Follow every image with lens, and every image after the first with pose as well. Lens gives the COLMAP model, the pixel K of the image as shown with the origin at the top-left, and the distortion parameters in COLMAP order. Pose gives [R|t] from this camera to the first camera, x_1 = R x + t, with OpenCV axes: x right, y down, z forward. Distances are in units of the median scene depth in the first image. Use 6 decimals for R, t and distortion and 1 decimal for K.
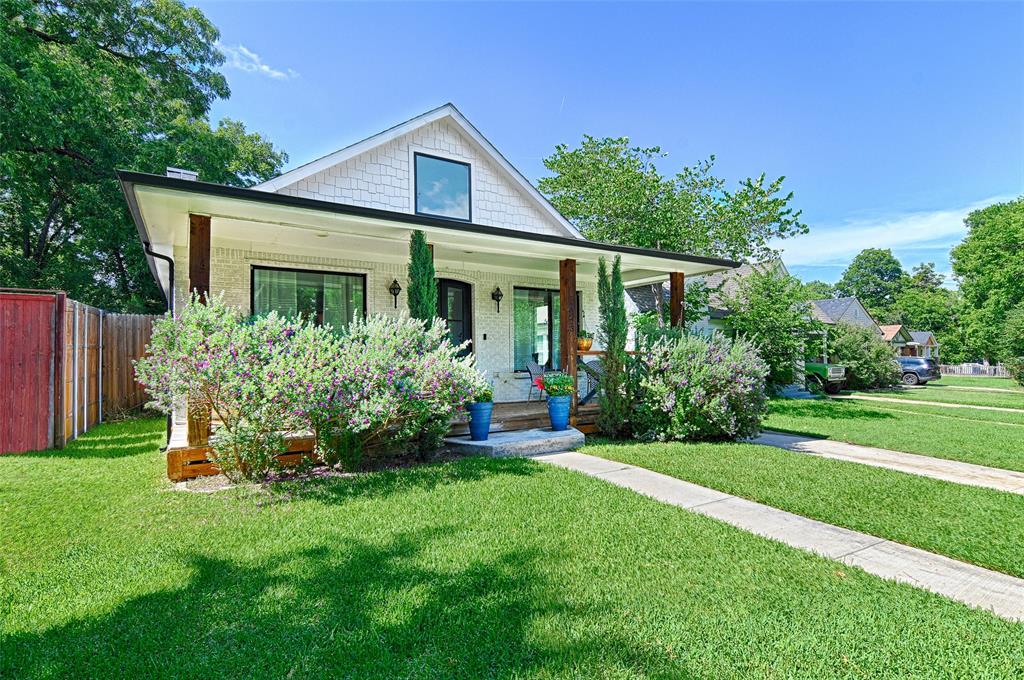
lens RADIAL K [[461.2, 0, 420.8], [0, 461.2, 342.9], [0, 0, 1]] dist [0.002399, 0.000181]
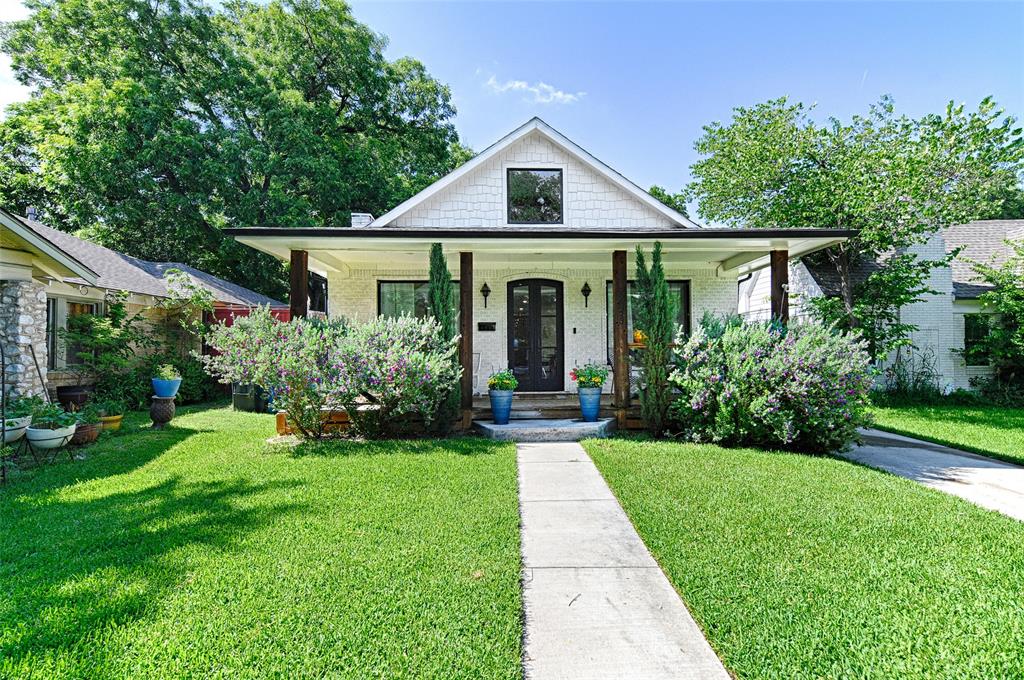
lens RADIAL K [[416.7, 0, 517.4], [0, 416.7, 340.8], [0, 0, 1]] dist [0.020818, -0.000023]
pose [[0.900306, -0.010521, -0.435129, 0.558768], [0.013761, 0.999896, 0.004296, 0.005361], [0.435039, -0.009856, 0.900358, 0.105319]]
